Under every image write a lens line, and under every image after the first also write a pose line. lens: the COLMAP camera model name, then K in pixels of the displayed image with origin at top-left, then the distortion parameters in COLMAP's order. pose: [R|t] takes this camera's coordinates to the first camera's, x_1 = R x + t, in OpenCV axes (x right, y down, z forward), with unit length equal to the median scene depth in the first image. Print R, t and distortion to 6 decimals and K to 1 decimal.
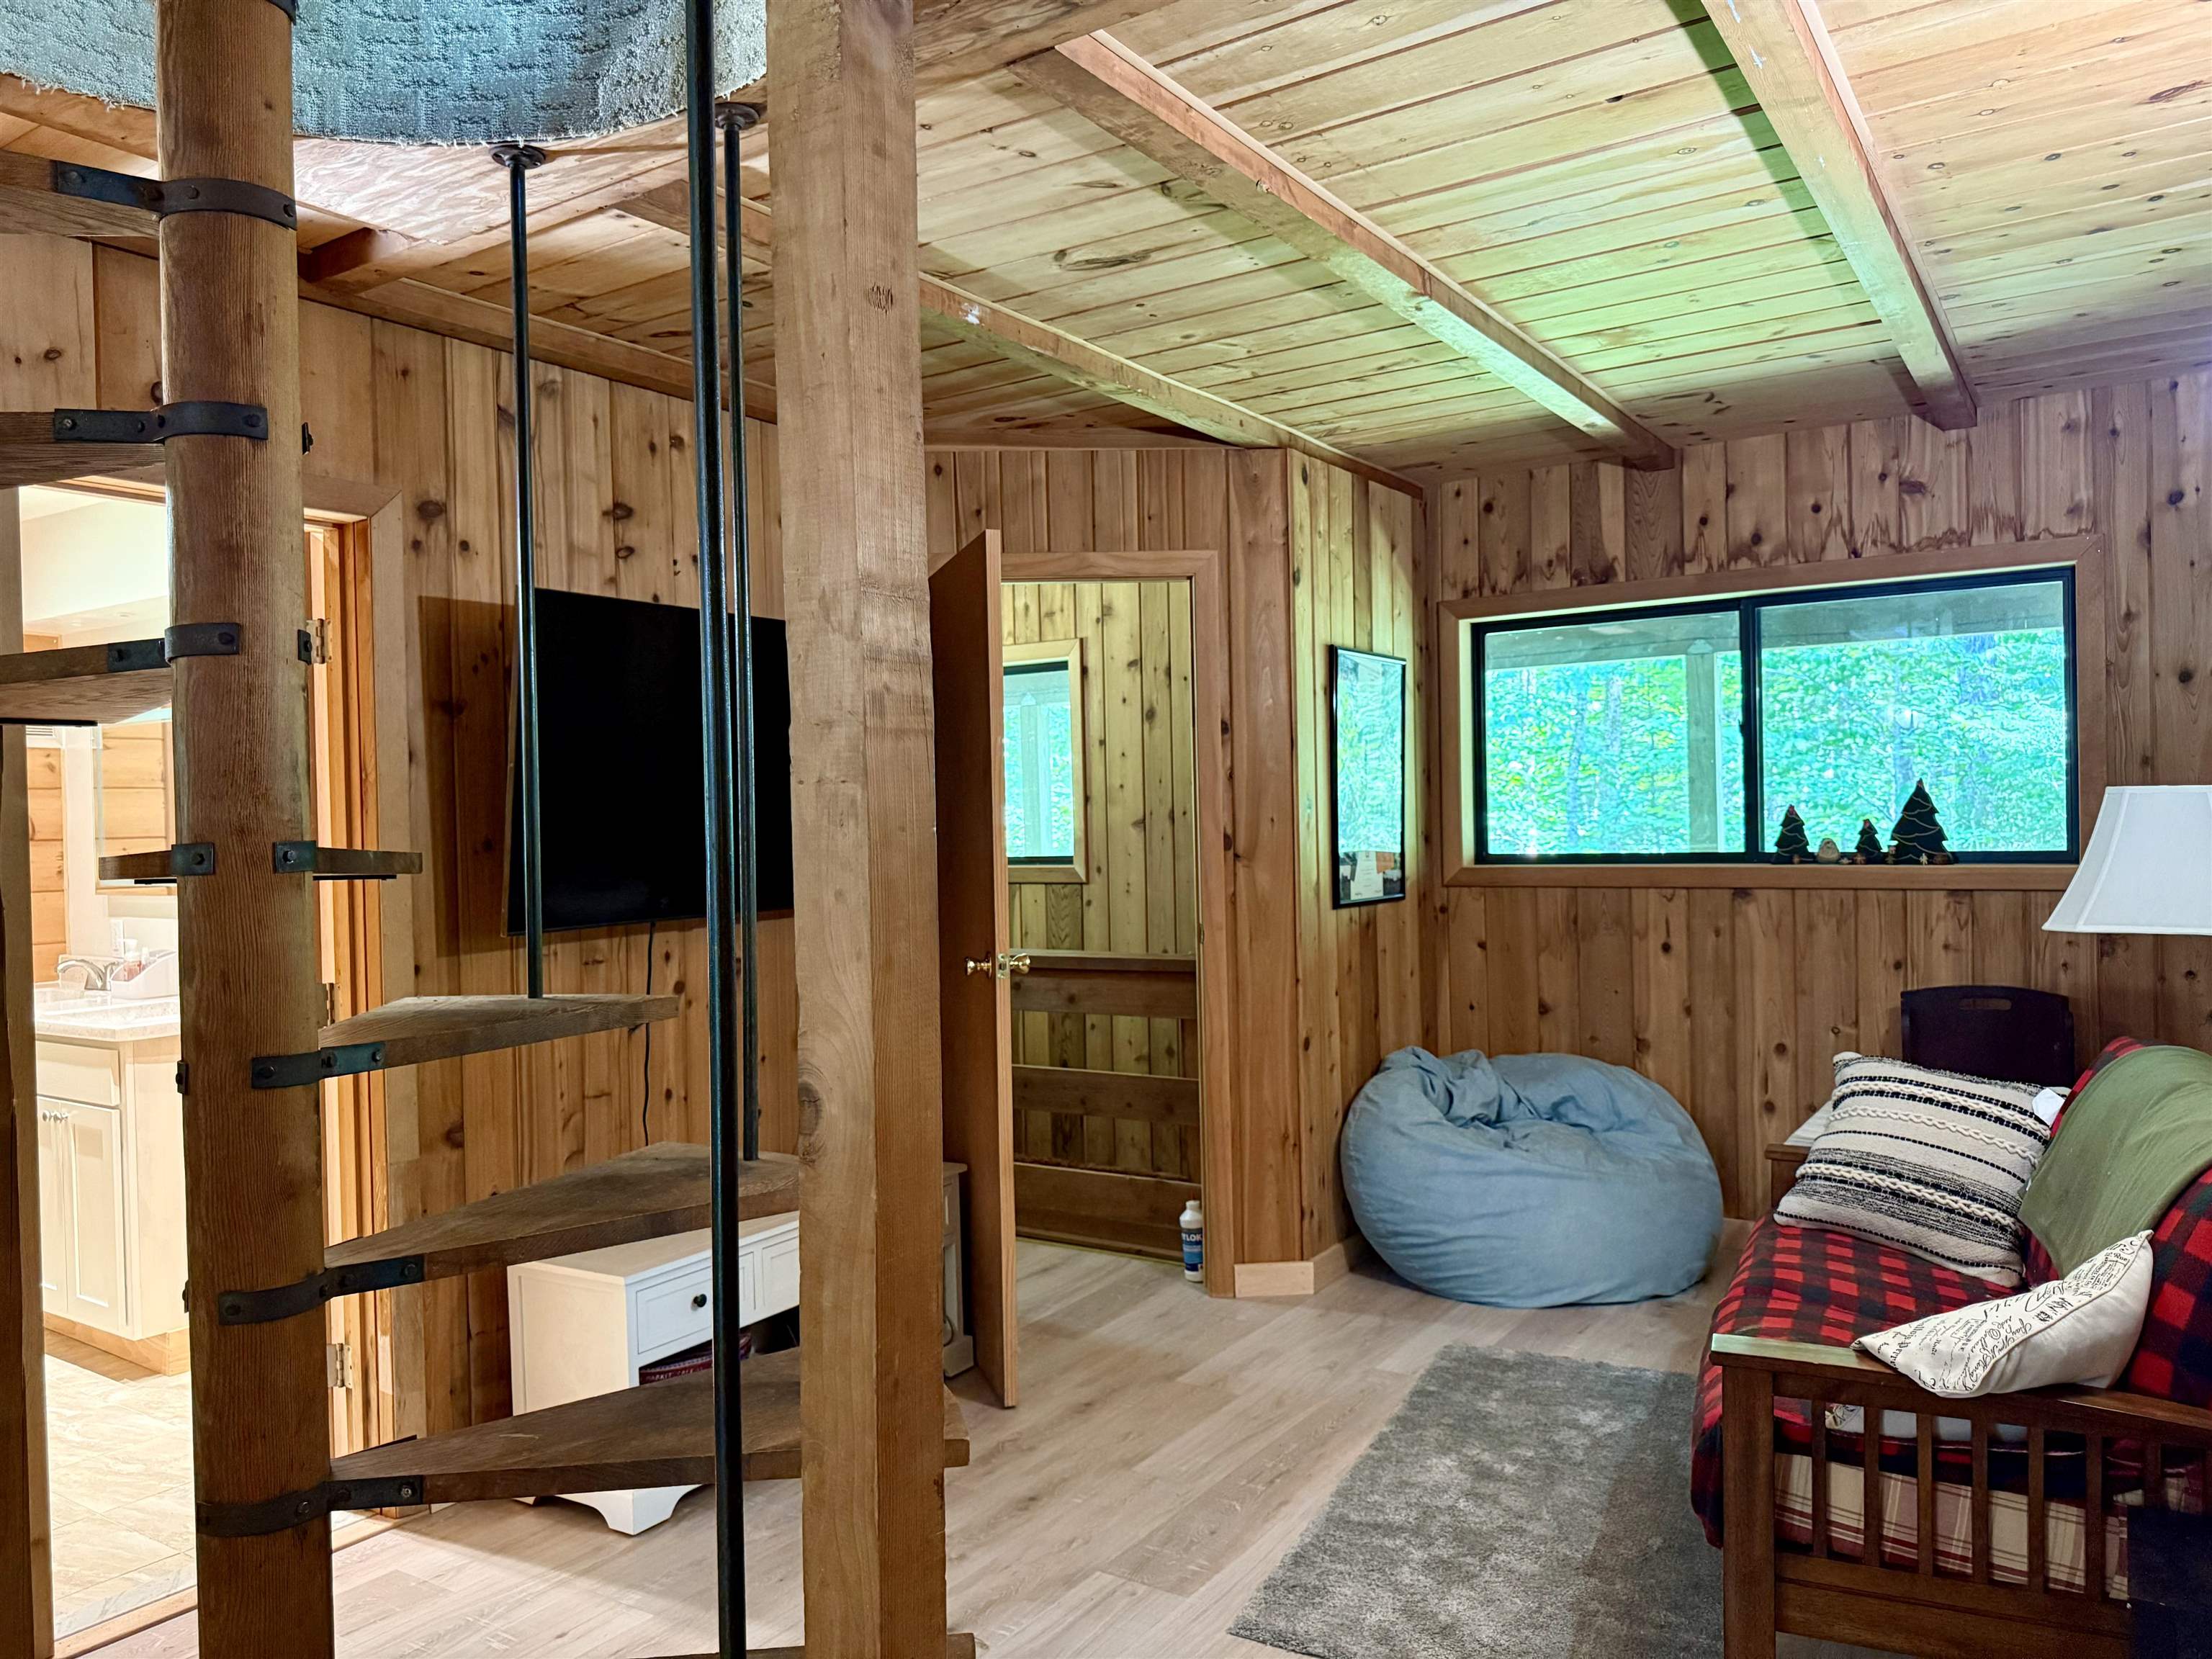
lens RADIAL K [[1569.9, 0, 1106.0], [0, 1569.9, 829.5], [0, 0, 1]] dist [0.047958, -0.036099]
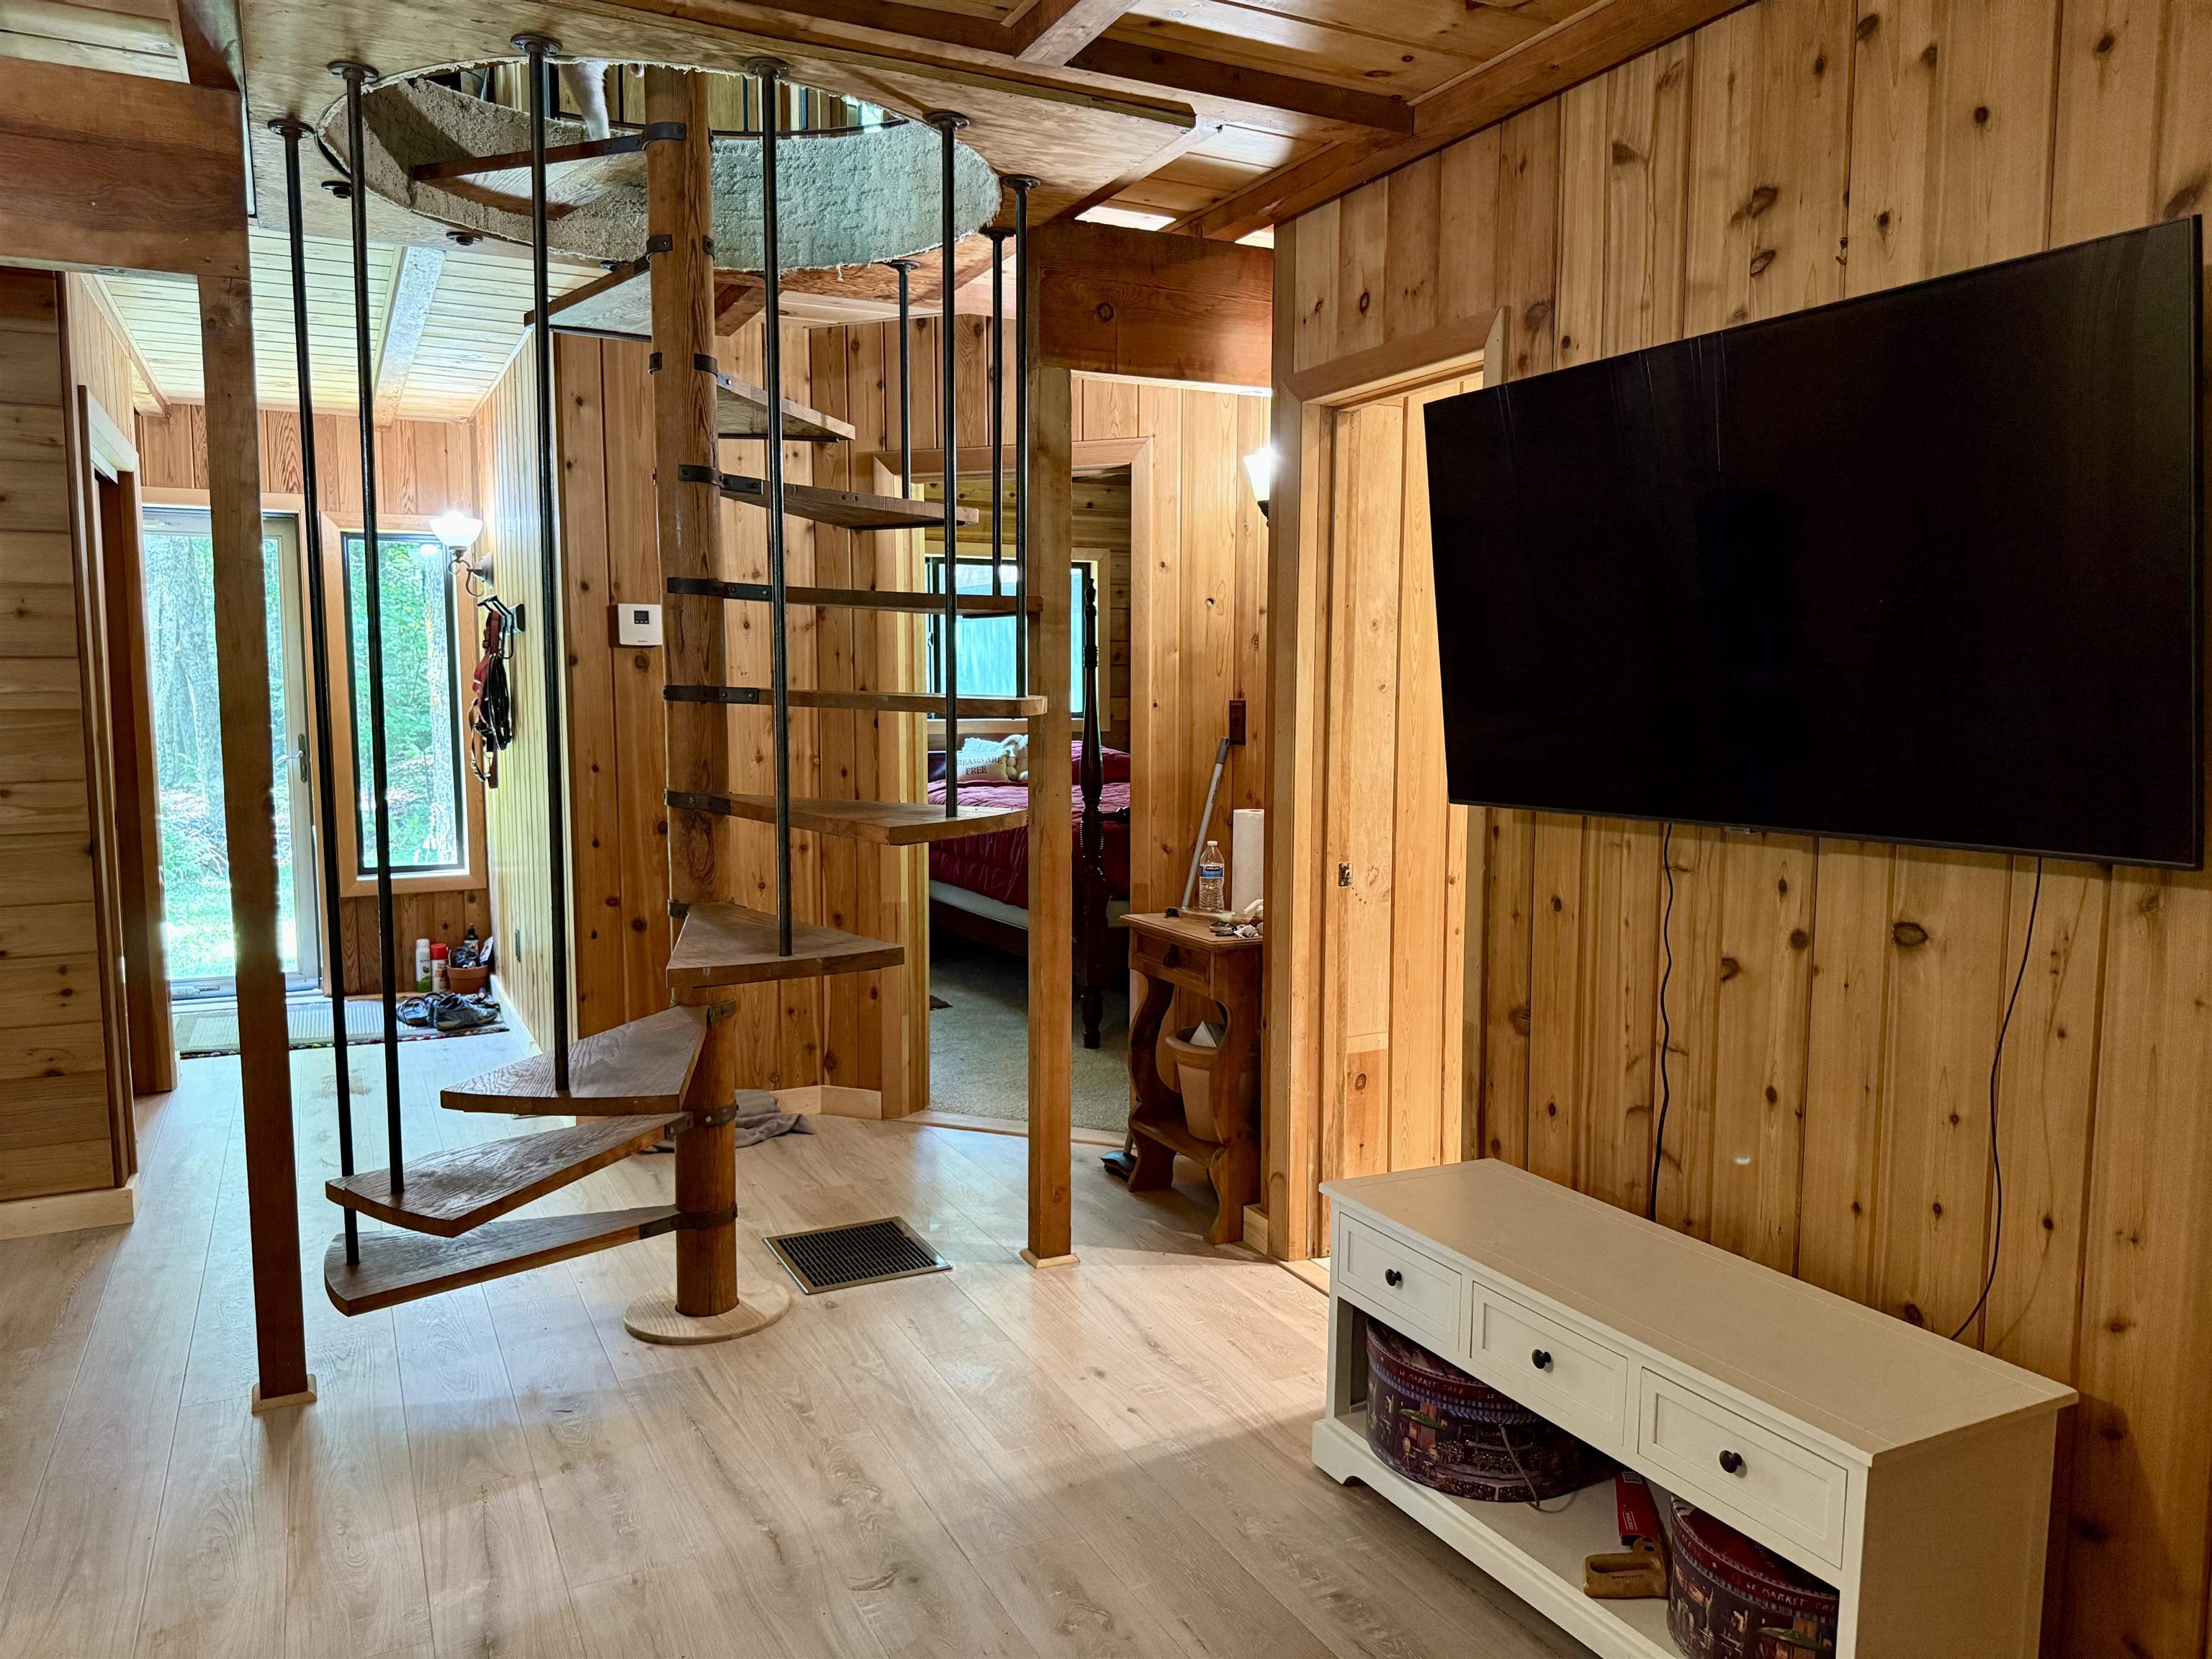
lens RADIAL K [[1545.3, 0, 1106.0], [0, 1545.3, 829.5], [0, 0, 1]] dist [0.009020, -0.033308]
pose [[-0.489215, 0.107051, -0.865568, 0.418808], [0.003728, 0.992686, 0.120666, -0.020609], [0.872155, 0.055805, -0.486036, 1.113104]]
